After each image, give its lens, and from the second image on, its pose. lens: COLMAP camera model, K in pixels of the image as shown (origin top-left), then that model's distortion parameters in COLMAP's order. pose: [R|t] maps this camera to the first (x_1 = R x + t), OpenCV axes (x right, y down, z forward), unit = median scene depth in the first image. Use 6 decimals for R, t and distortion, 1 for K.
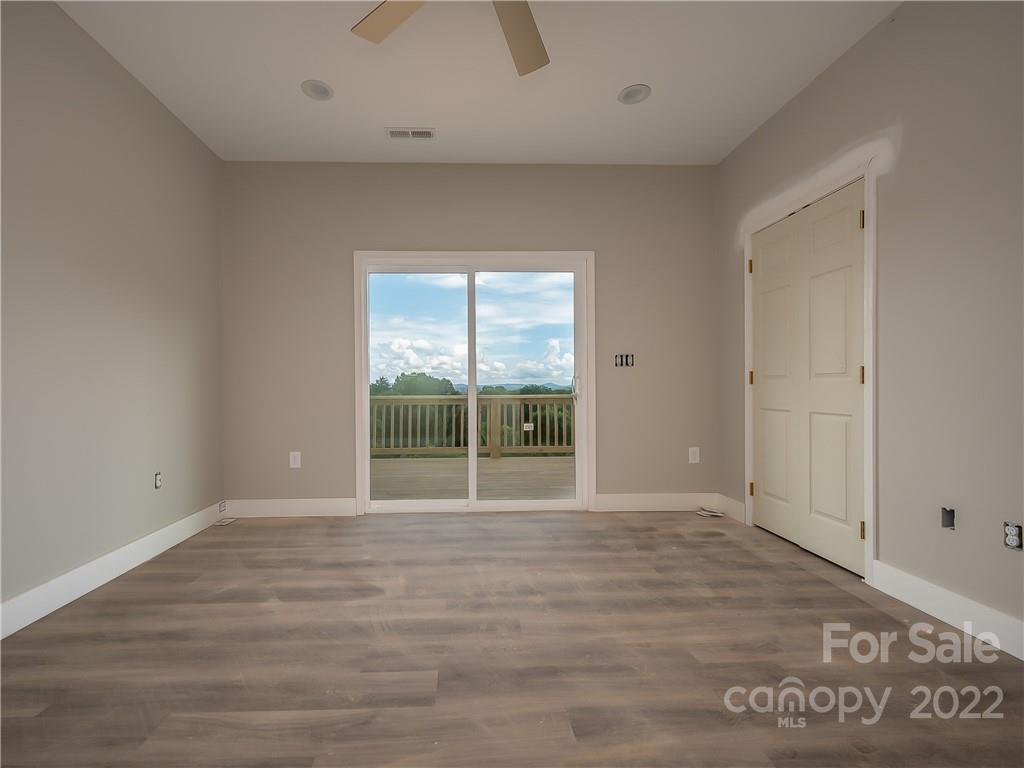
lens RADIAL K [[479.9, 0, 512.0], [0, 479.9, 384.0], [0, 0, 1]] dist [-0.000833, -0.000171]
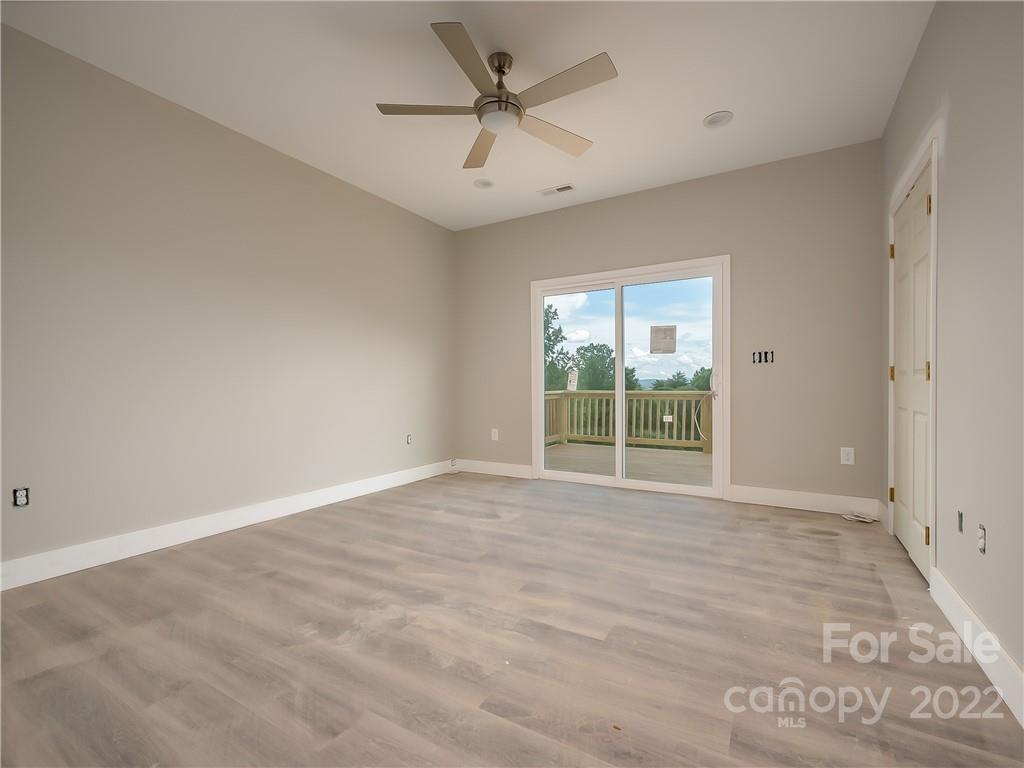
lens RADIAL K [[479.9, 0, 512.0], [0, 479.9, 384.0], [0, 0, 1]] dist [-0.000833, -0.000171]
pose [[0.836234, 0.001815, -0.548369, 0.450383], [0.003927, 0.999949, 0.009298, -0.005211], [0.548358, -0.009928, 0.836185, -0.188462]]
